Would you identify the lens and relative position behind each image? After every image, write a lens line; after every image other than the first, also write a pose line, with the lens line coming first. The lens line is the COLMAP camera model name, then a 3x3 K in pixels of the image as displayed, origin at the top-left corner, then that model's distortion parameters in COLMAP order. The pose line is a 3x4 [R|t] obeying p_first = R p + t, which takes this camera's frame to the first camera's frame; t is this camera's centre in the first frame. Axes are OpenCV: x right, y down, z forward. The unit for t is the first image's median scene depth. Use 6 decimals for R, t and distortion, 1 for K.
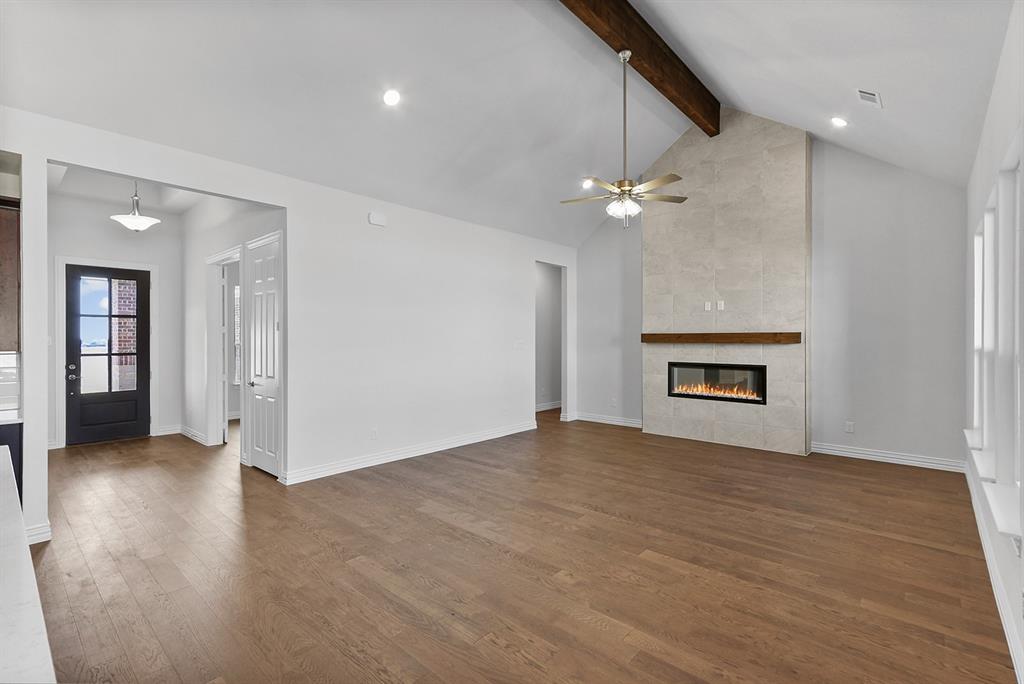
lens RADIAL K [[469.1, 0, 512.0], [0, 469.1, 342.0], [0, 0, 1]] dist [0.001037, 0.000038]
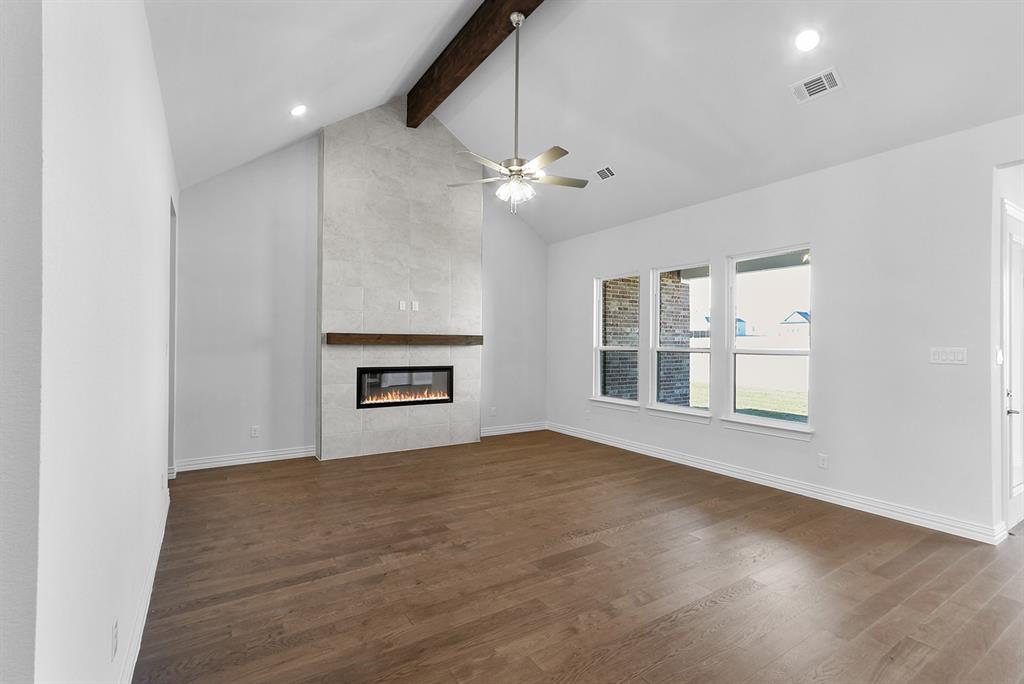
lens RADIAL K [[472.5, 0, 518.4], [0, 472.5, 340.1], [0, 0, 1]] dist [-0.000509, 0.000642]
pose [[0.256400, 0.008056, 0.966537, -0.462805], [-0.000434, 0.999966, -0.008219, 0.000390], [-0.966571, 0.001688, 0.256395, 0.577500]]
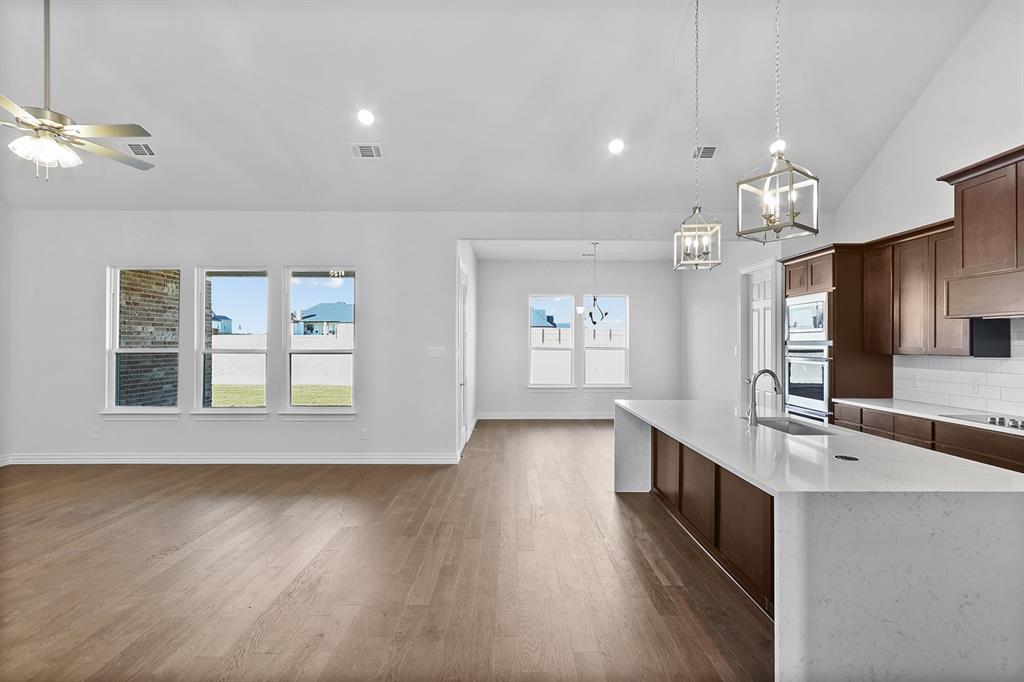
lens RADIAL K [[469.1, 0, 512.0], [0, 469.1, 341.0], [0, 0, 1]] dist [0.001037, 0.000038]
pose [[-0.669268, 0.003361, 0.743013, -0.543263], [0.004135, 0.999991, -0.000798, -0.005347], [-0.743009, 0.002538, -0.669276, 0.719833]]
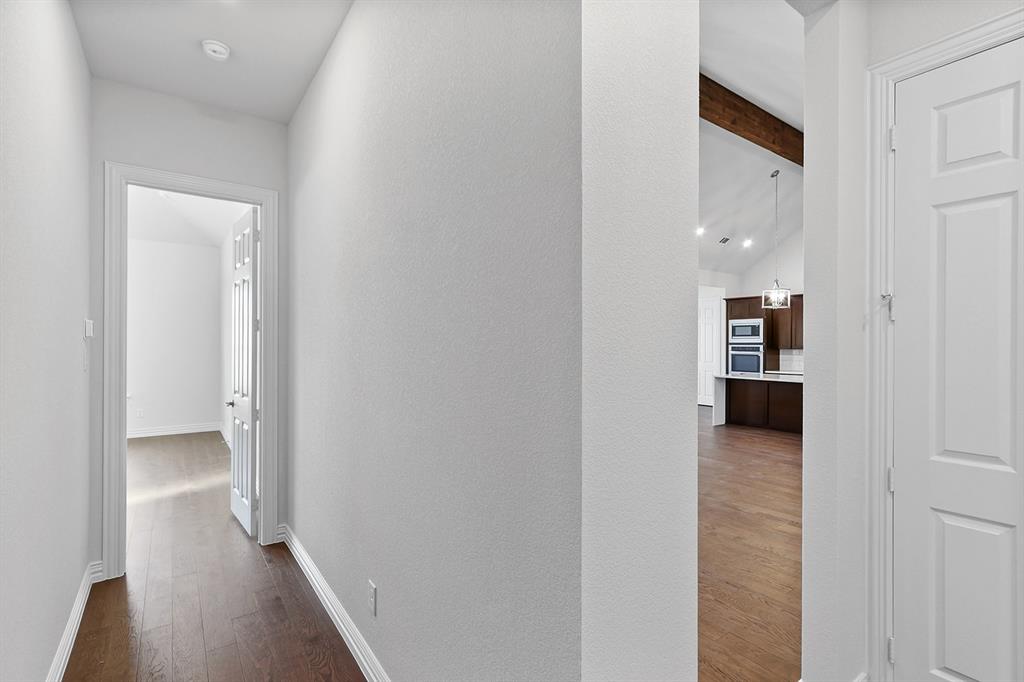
lens RADIAL K [[472.2, 0, 514.1], [0, 472.2, 333.1], [0, 0, 1]] dist [0.001642, 0.000467]
pose [[-0.976462, -0.004191, 0.215649, 0.183306], [-0.007130, 0.999892, -0.012852, -0.010877], [-0.215572, -0.014087, -0.976386, 1.580814]]
